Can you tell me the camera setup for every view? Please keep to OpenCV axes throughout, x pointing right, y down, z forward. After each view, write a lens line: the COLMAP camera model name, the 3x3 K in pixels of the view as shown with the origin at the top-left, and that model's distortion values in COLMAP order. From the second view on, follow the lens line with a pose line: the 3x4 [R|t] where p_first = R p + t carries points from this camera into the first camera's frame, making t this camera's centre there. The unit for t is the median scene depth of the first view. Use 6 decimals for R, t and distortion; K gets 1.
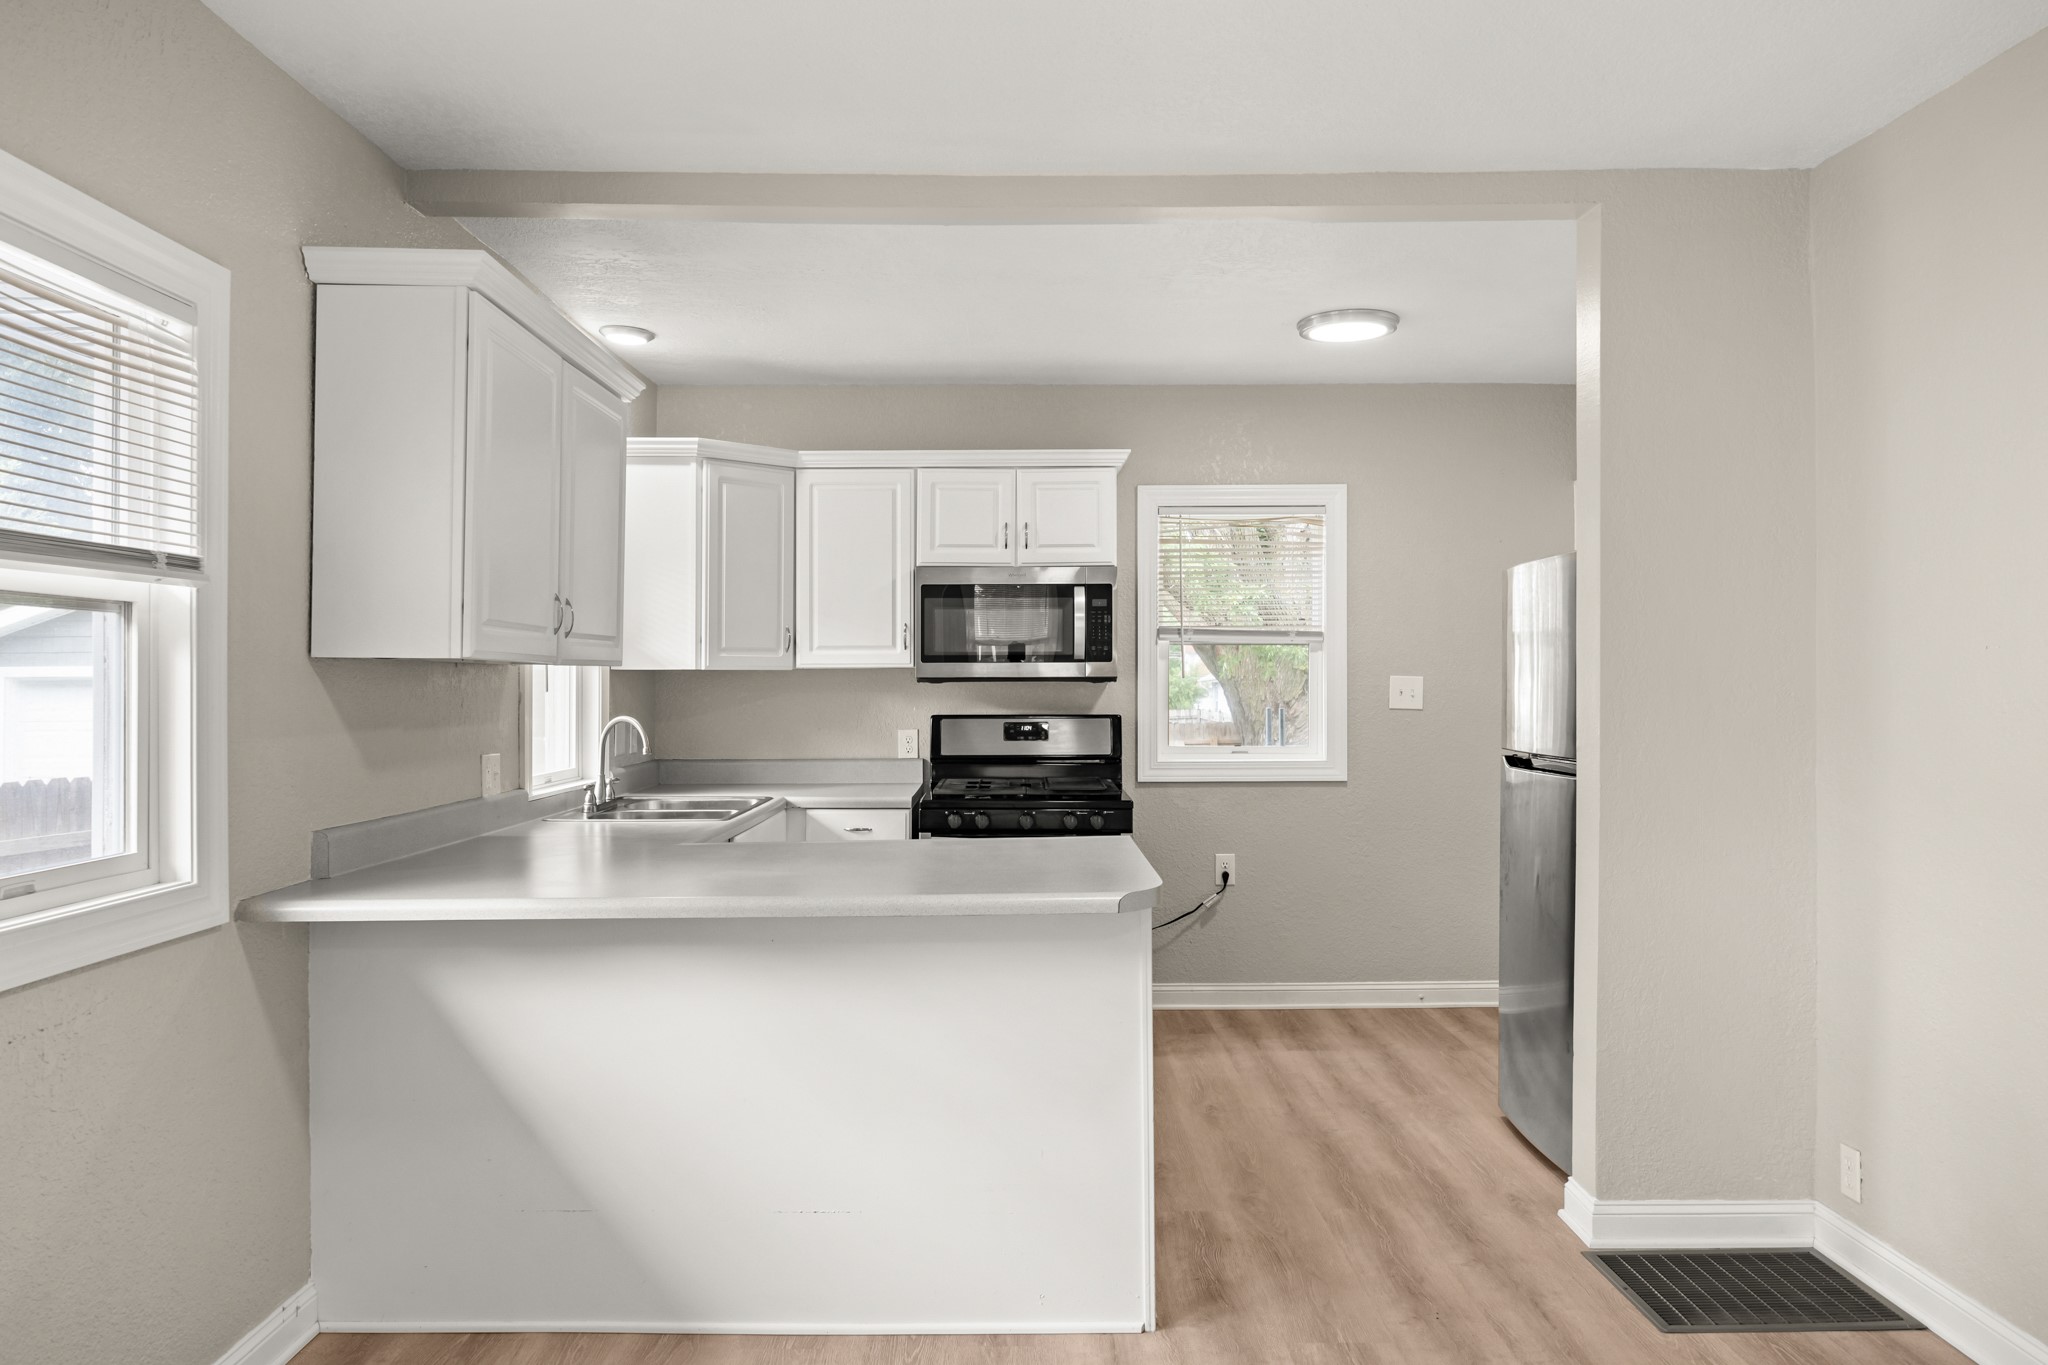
lens RADIAL K [[1382.9, 0, 1024.0], [0, 1382.9, 682.5], [0, 0, 1]] dist [-0.000645, 0.000043]
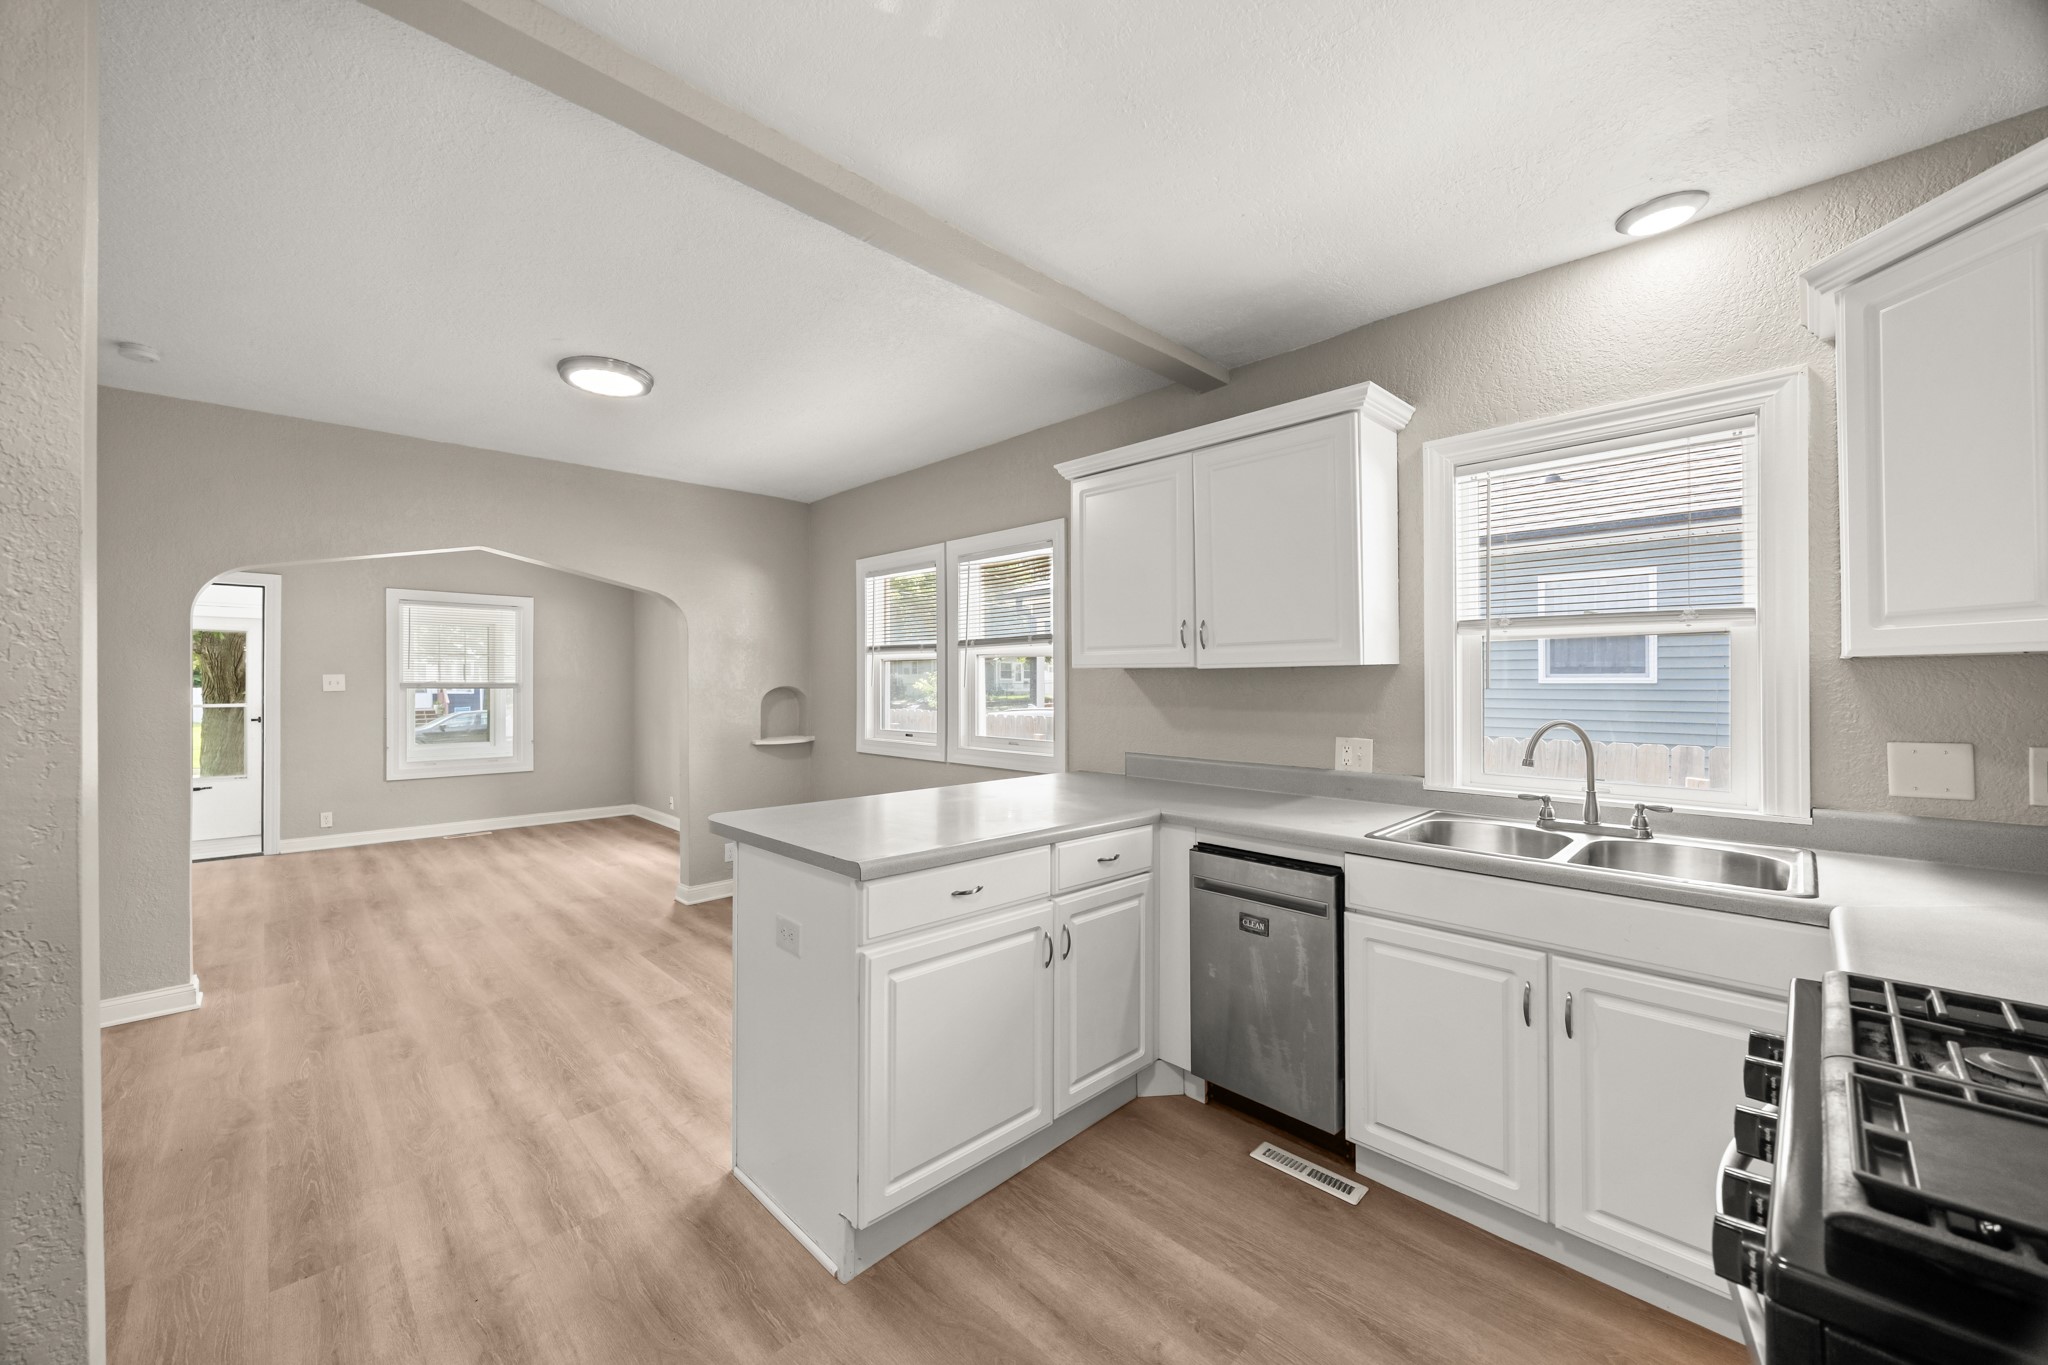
lens RADIAL K [[773.5, 0, 1018.1], [0, 773.5, 676.8], [0, 0, 1]] dist [-0.005285, 0.000188]
pose [[-0.719859, 0.001308, -0.694119, 0.236855], [0.004978, 0.999982, -0.003278, -0.001772], [0.694102, -0.005815, -0.719853, 0.992477]]
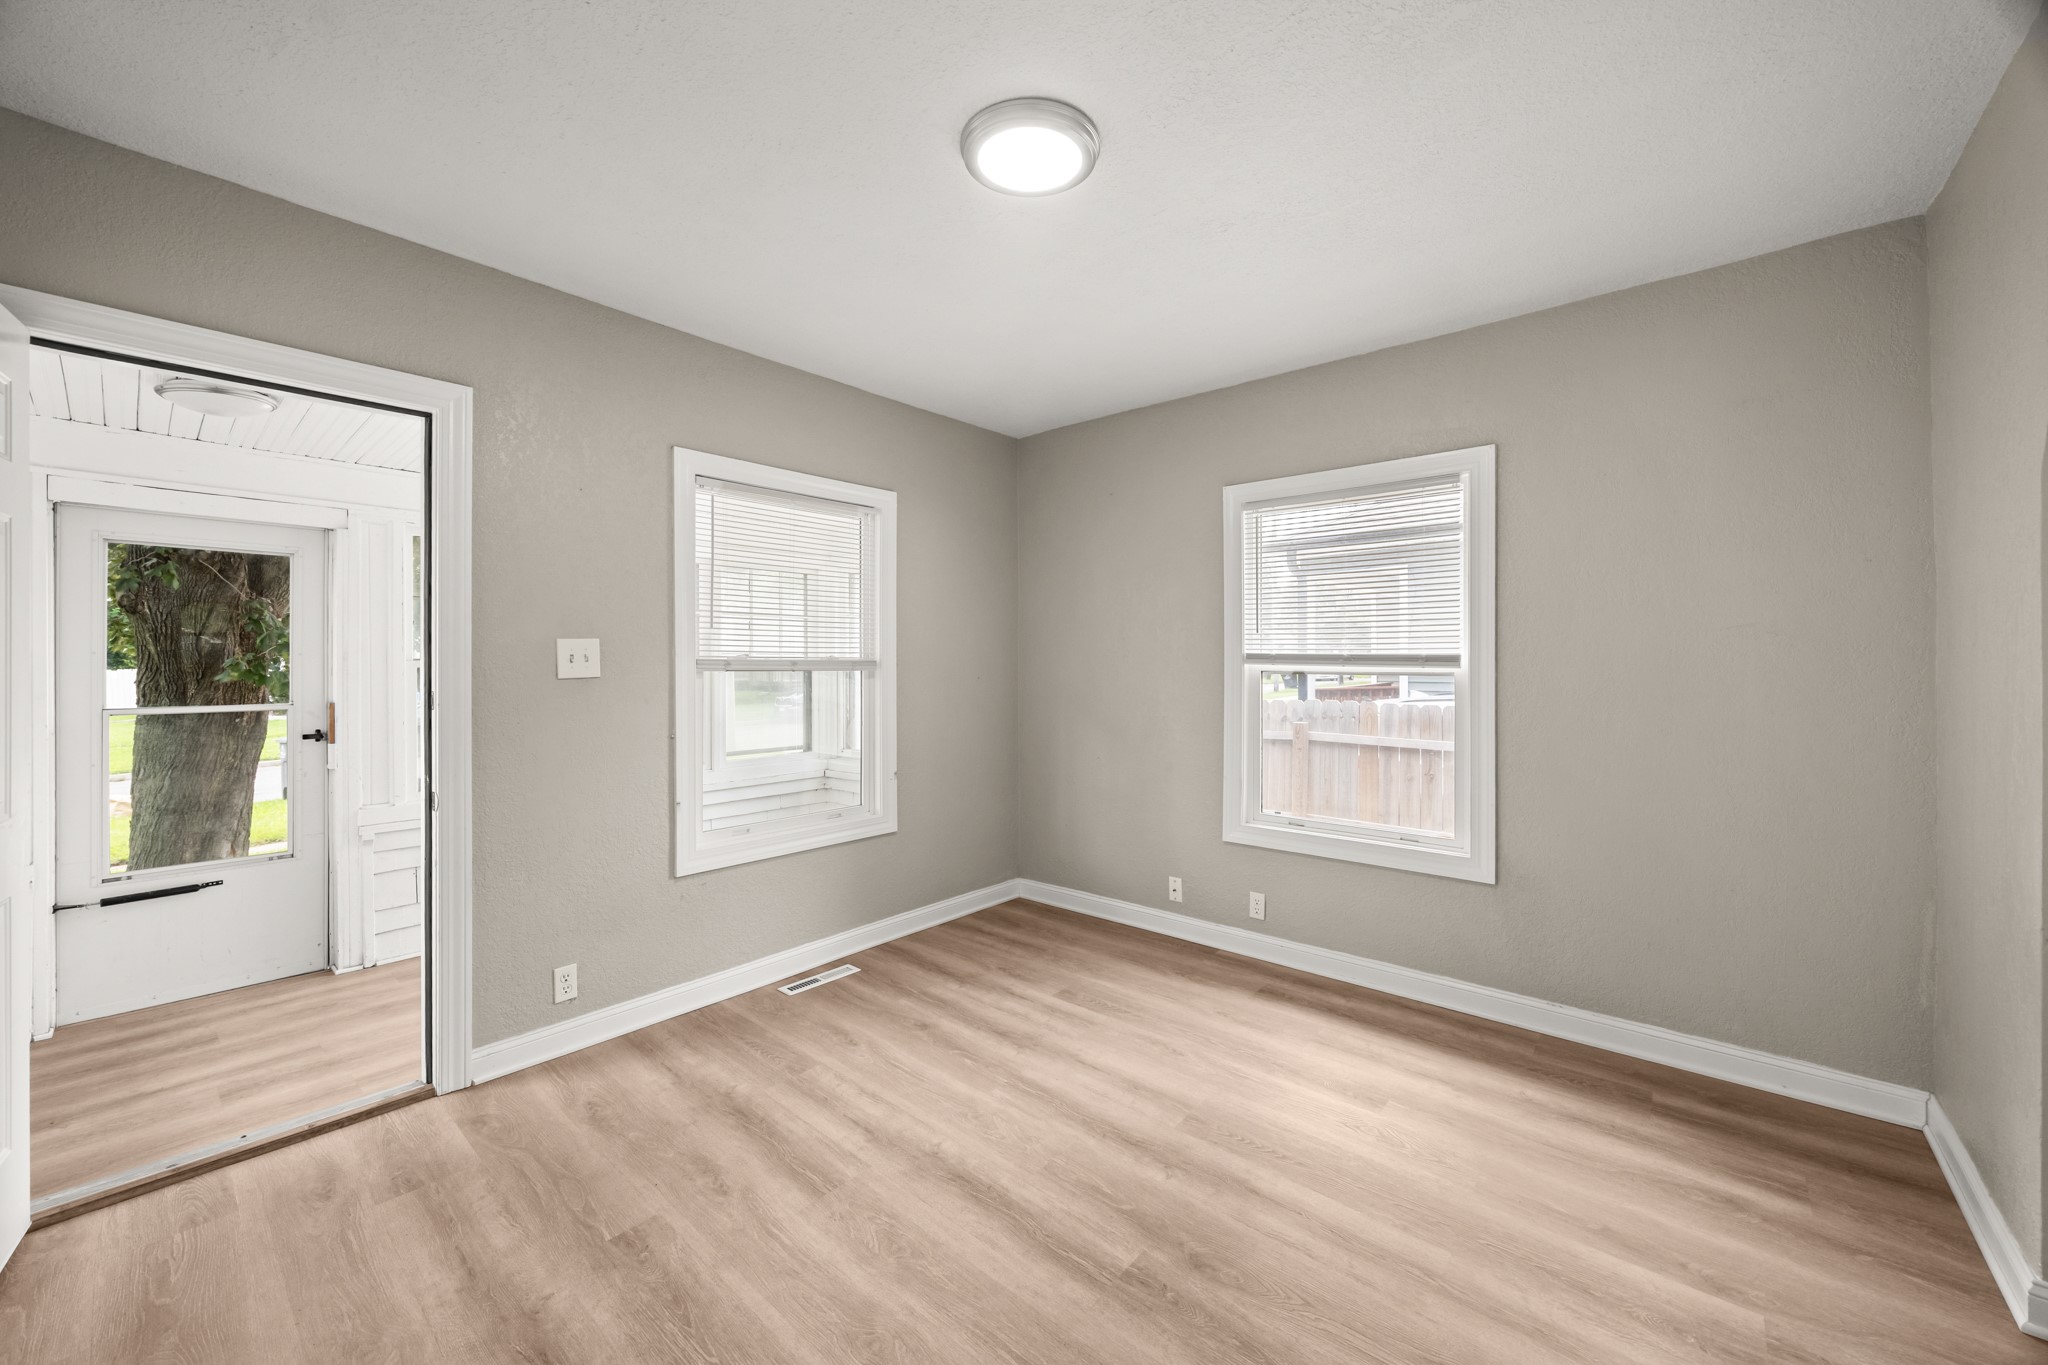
lens RADIAL K [[778.4, 0, 1016.7], [0, 778.4, 663.6], [0, 0, 1]] dist [-0.003636, 0.000057]
pose [[-0.663869, 0.008531, -0.747800, 0.367021], [0.006999, 0.999962, 0.005194, 0.001611], [0.747816, -0.001786, -0.663904, -0.084328]]
